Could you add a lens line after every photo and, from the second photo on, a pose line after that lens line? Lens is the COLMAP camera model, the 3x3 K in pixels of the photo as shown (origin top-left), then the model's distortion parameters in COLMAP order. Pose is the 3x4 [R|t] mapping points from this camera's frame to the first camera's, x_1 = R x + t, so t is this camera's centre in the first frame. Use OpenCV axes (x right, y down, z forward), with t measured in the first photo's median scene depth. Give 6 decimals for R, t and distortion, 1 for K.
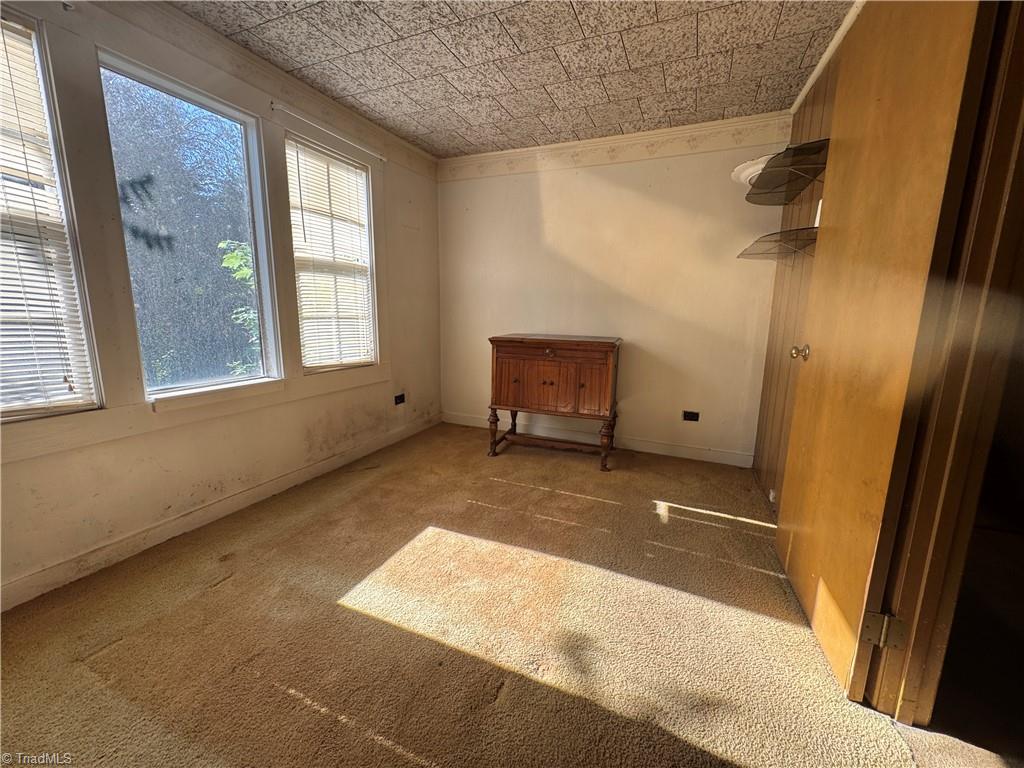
lens RADIAL K [[408.8, 0, 512.9], [0, 408.8, 382.1], [0, 0, 1]] dist [-0.003047, 0.000303]
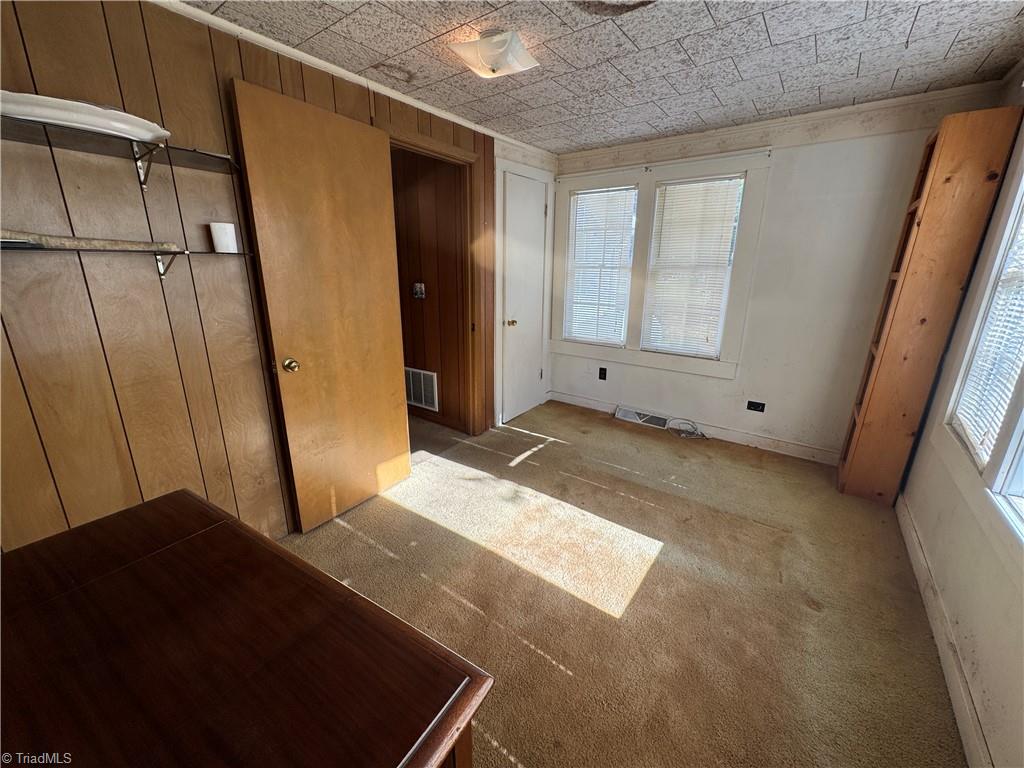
lens RADIAL K [[408.8, 0, 512.9], [0, 408.8, 382.1], [0, 0, 1]] dist [-0.003047, 0.000303]
pose [[-0.973683, -0.085082, 0.211431, -0.118812], [0.016648, 0.898674, 0.438301, -0.381869], [-0.227299, 0.430285, -0.873607, 1.365891]]
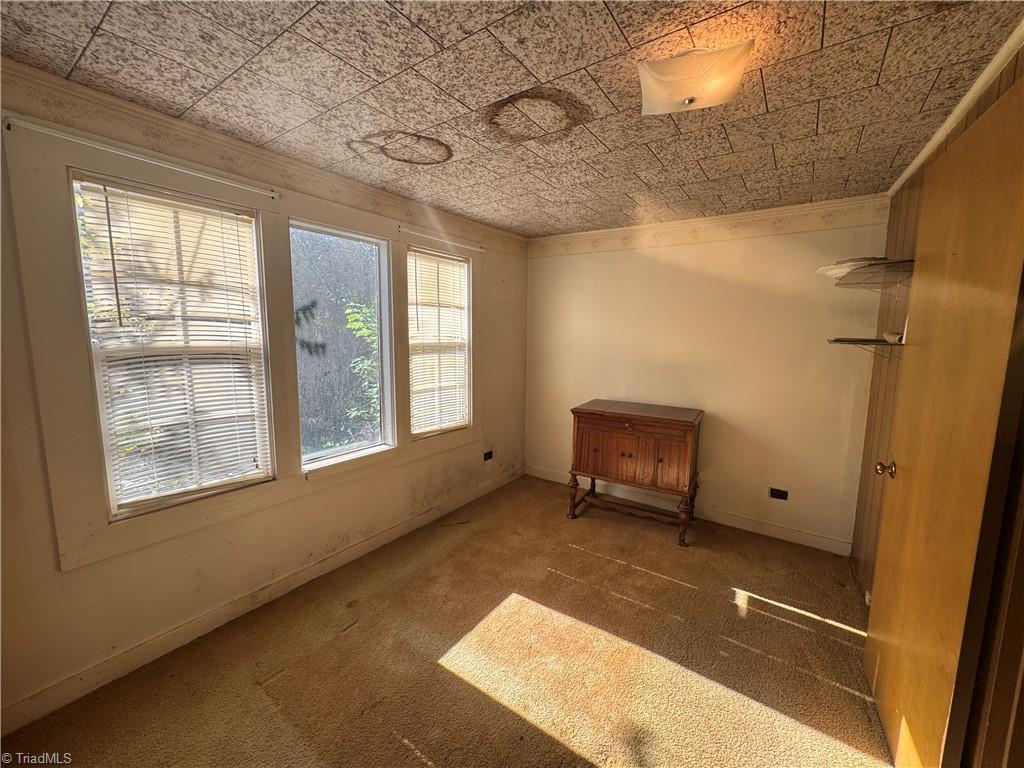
lens RADIAL K [[408.8, 0, 512.9], [0, 408.8, 382.1], [0, 0, 1]] dist [-0.003047, 0.000303]
pose [[0.979949, 0.020938, -0.198143, 0.004929], [-0.031601, 0.998209, -0.050803, -0.147887], [0.196724, 0.056046, 0.978856, -0.115317]]
